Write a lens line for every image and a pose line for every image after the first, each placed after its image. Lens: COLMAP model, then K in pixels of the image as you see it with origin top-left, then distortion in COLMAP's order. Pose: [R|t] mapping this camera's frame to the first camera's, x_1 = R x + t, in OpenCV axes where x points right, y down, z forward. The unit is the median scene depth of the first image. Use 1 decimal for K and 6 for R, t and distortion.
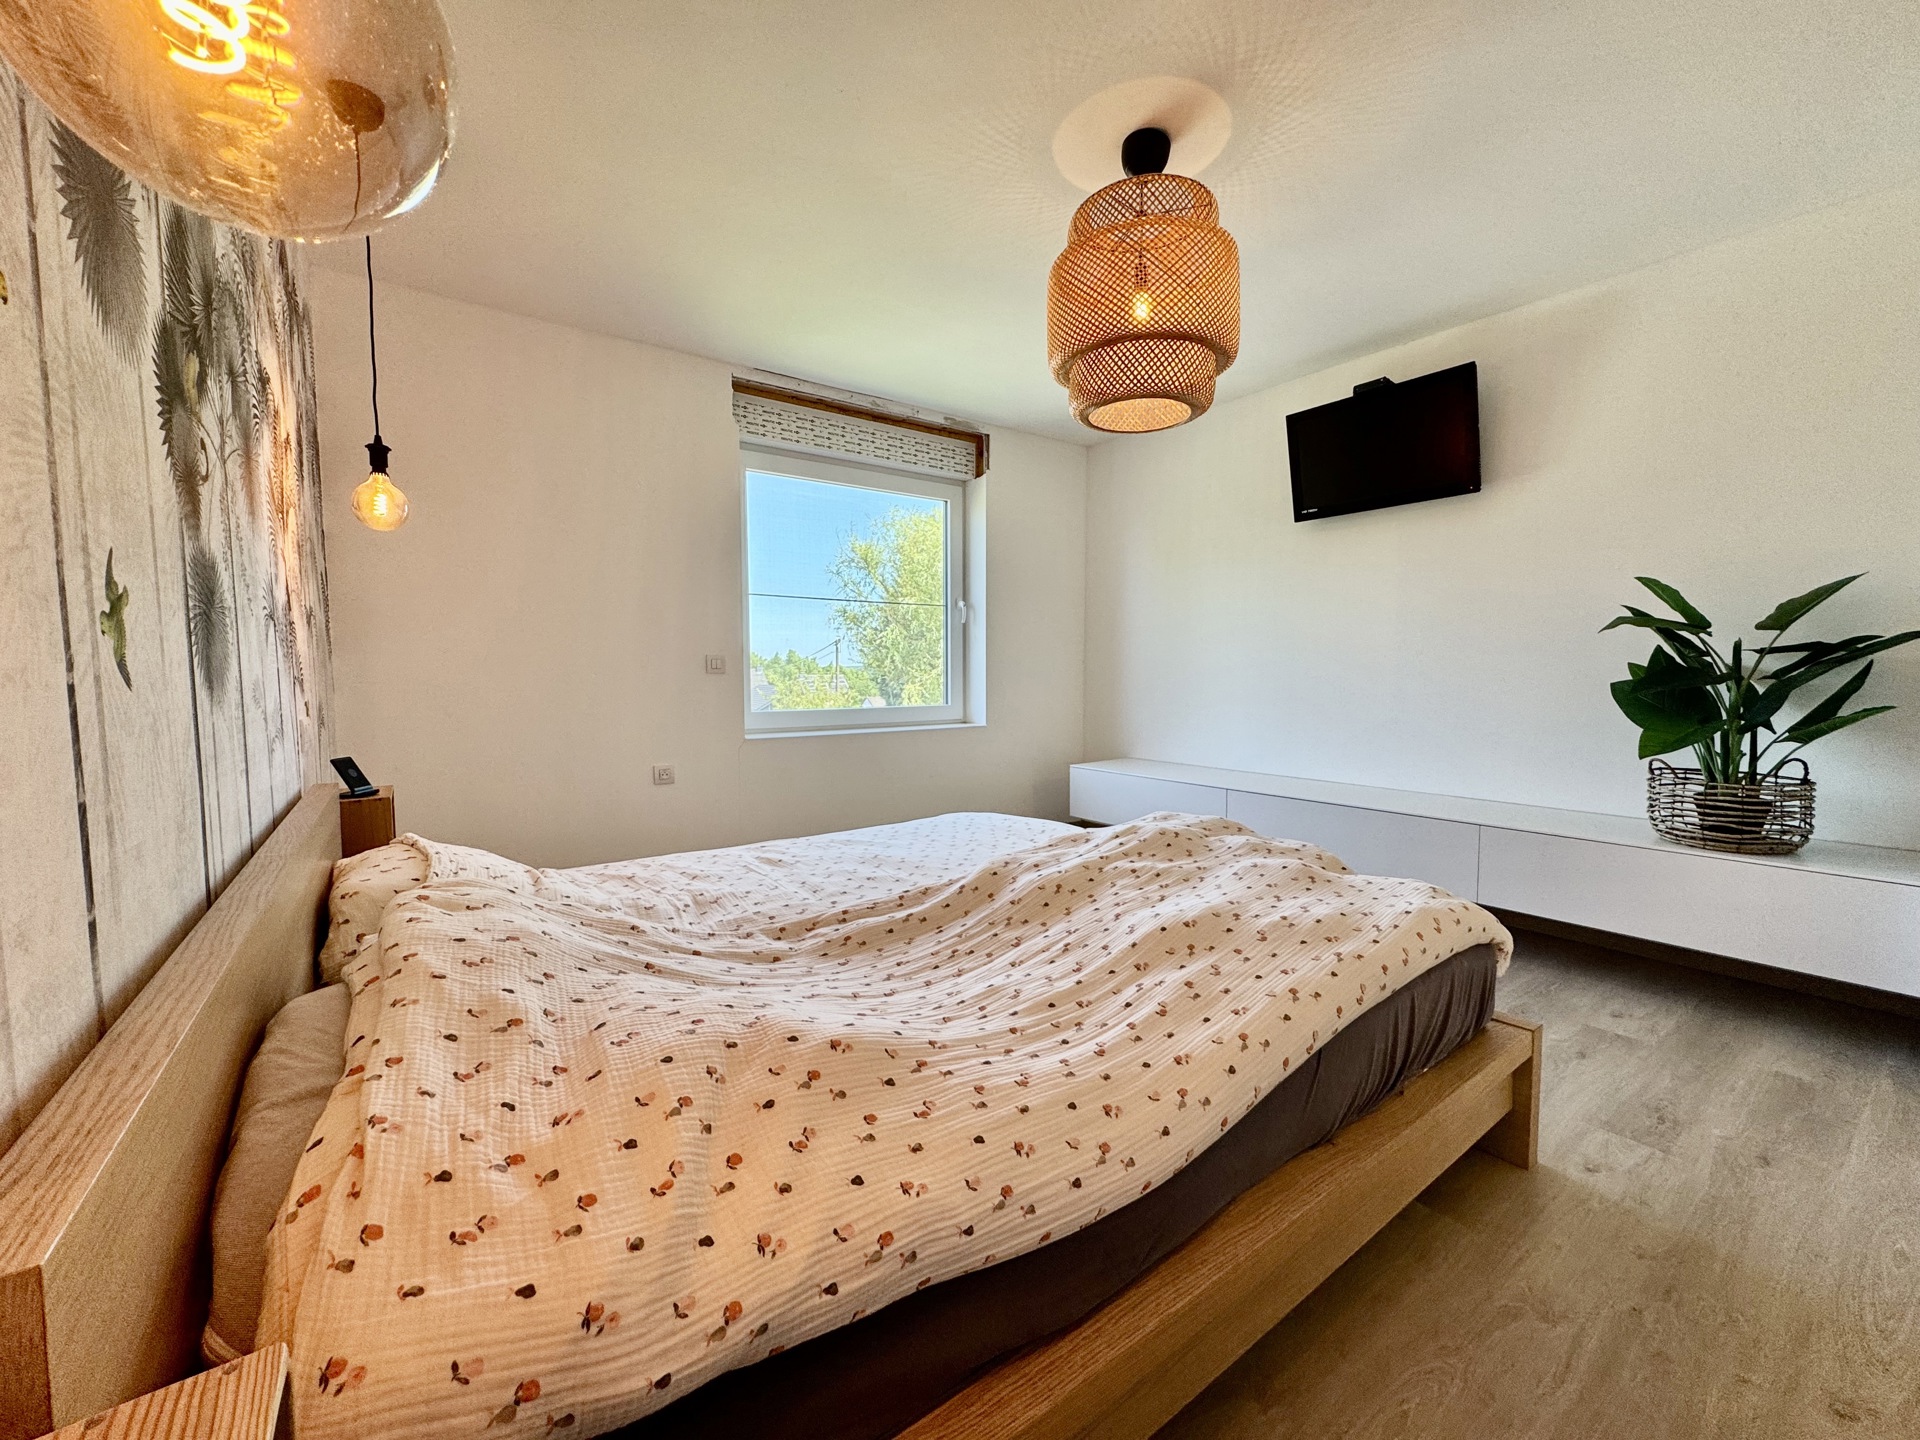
lens RADIAL K [[766.2, 0, 961.1], [0, 766.2, 731.4], [0, 0, 1]] dist [-0.003481, 0.000617]
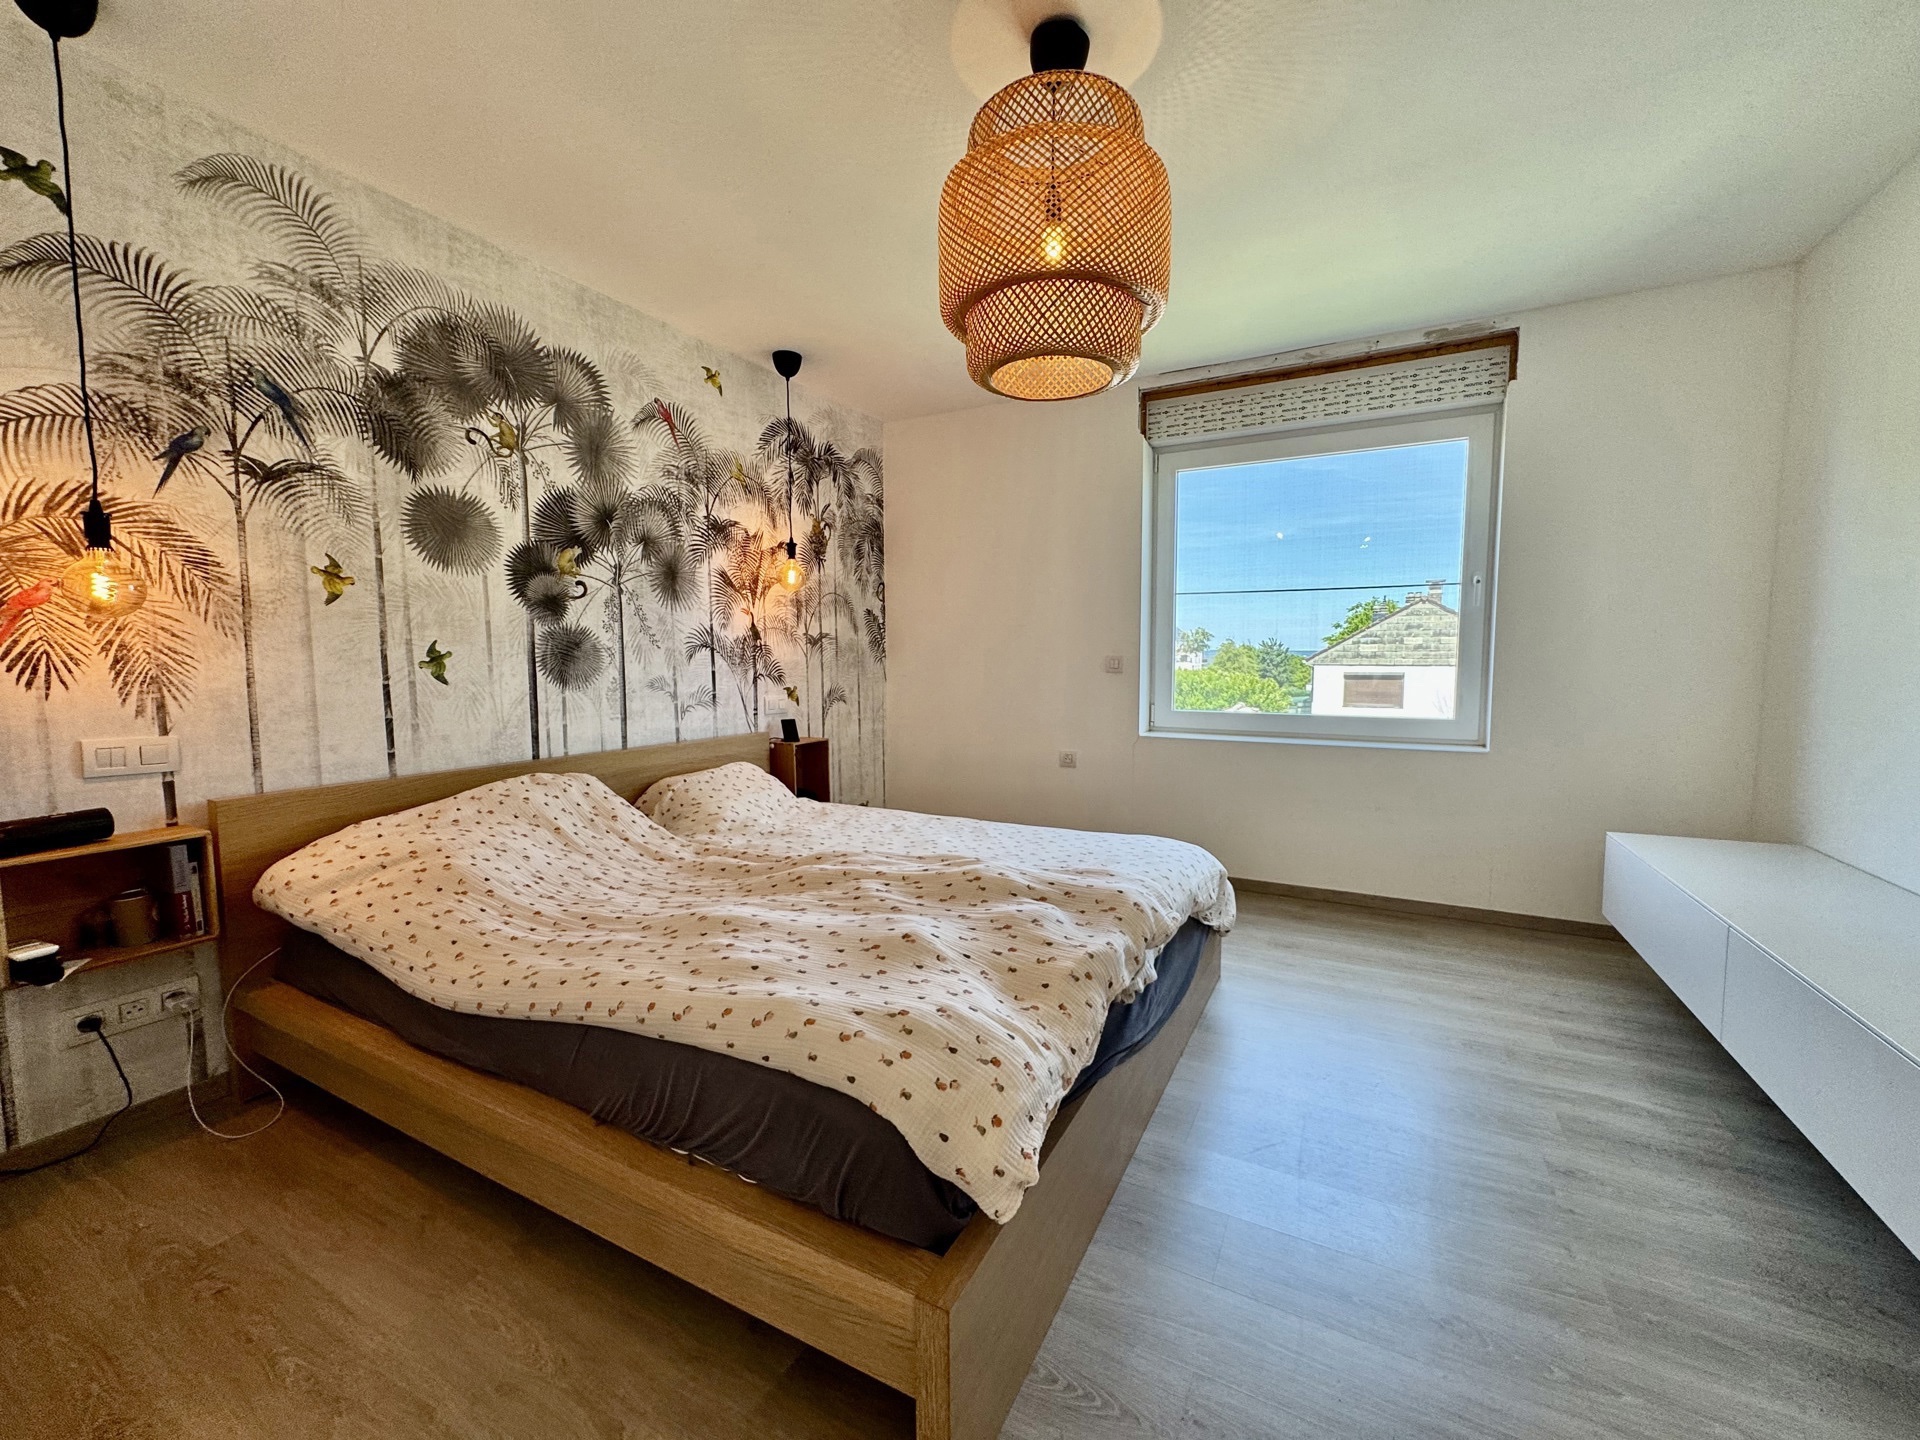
lens RADIAL K [[766.2, 0, 957.0], [0, 766.2, 723.2], [0, 0, 1]] dist [-0.003481, 0.000617]
pose [[0.429874, 0.076358, -0.899654, 1.301814], [-0.070041, 0.996235, 0.051088, -0.101671], [0.900168, 0.041052, 0.433604, 0.762612]]
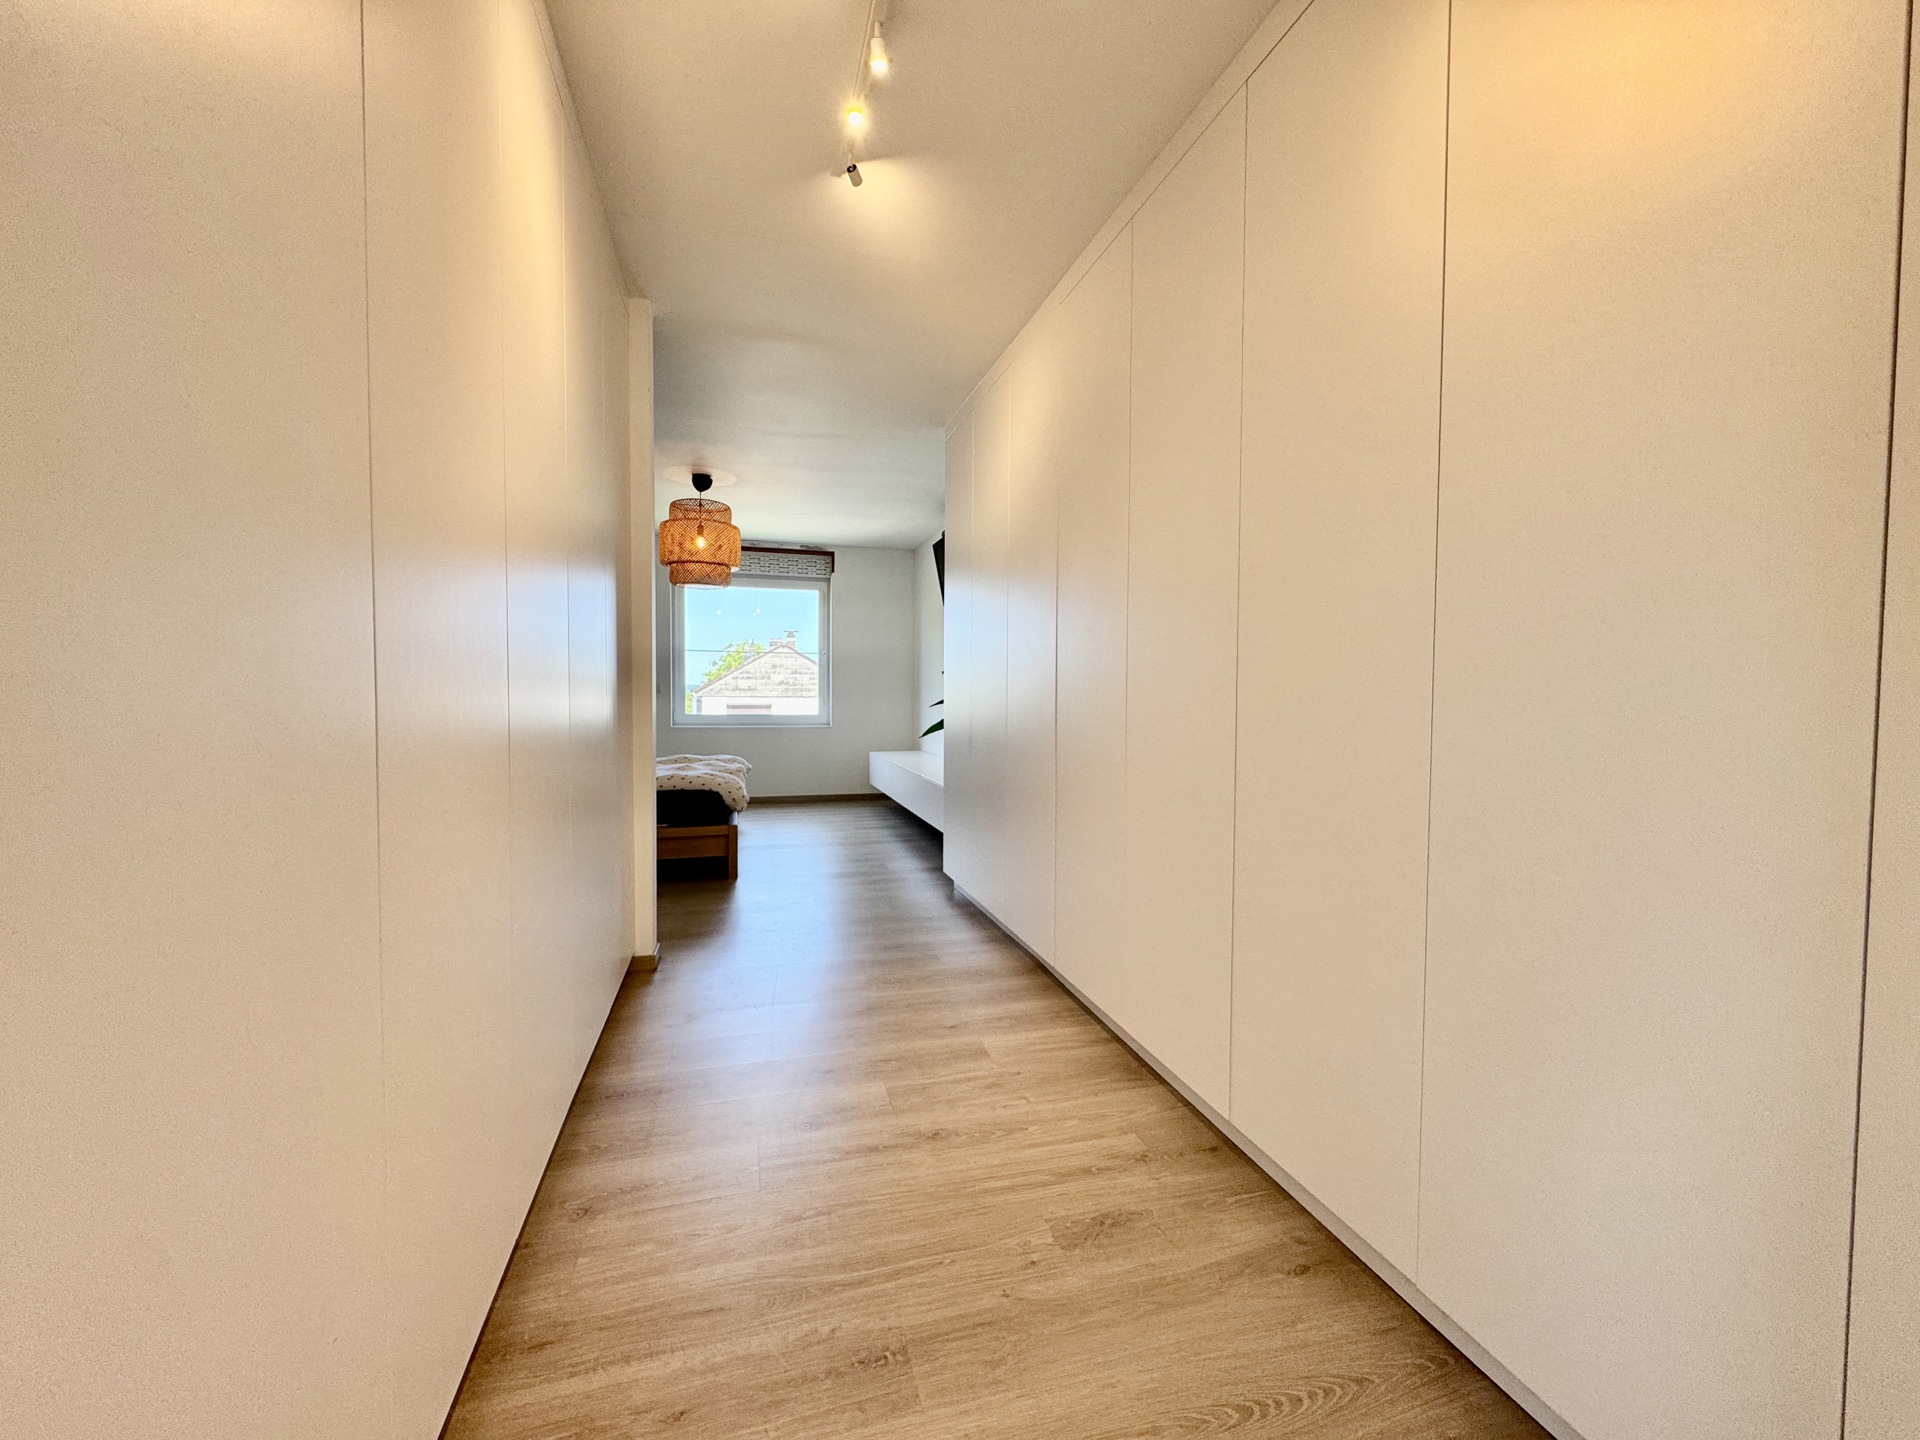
lens RADIAL K [[771.0, 0, 957.6], [0, 771.0, 721.6], [0, 0, 1]] dist [-0.000178, -0.000003]
pose [[0.938299, 0.006579, -0.345763, 2.443207], [-0.018974, 0.999292, -0.032477, 0.077360], [0.345305, 0.037034, 0.937760, -1.285730]]
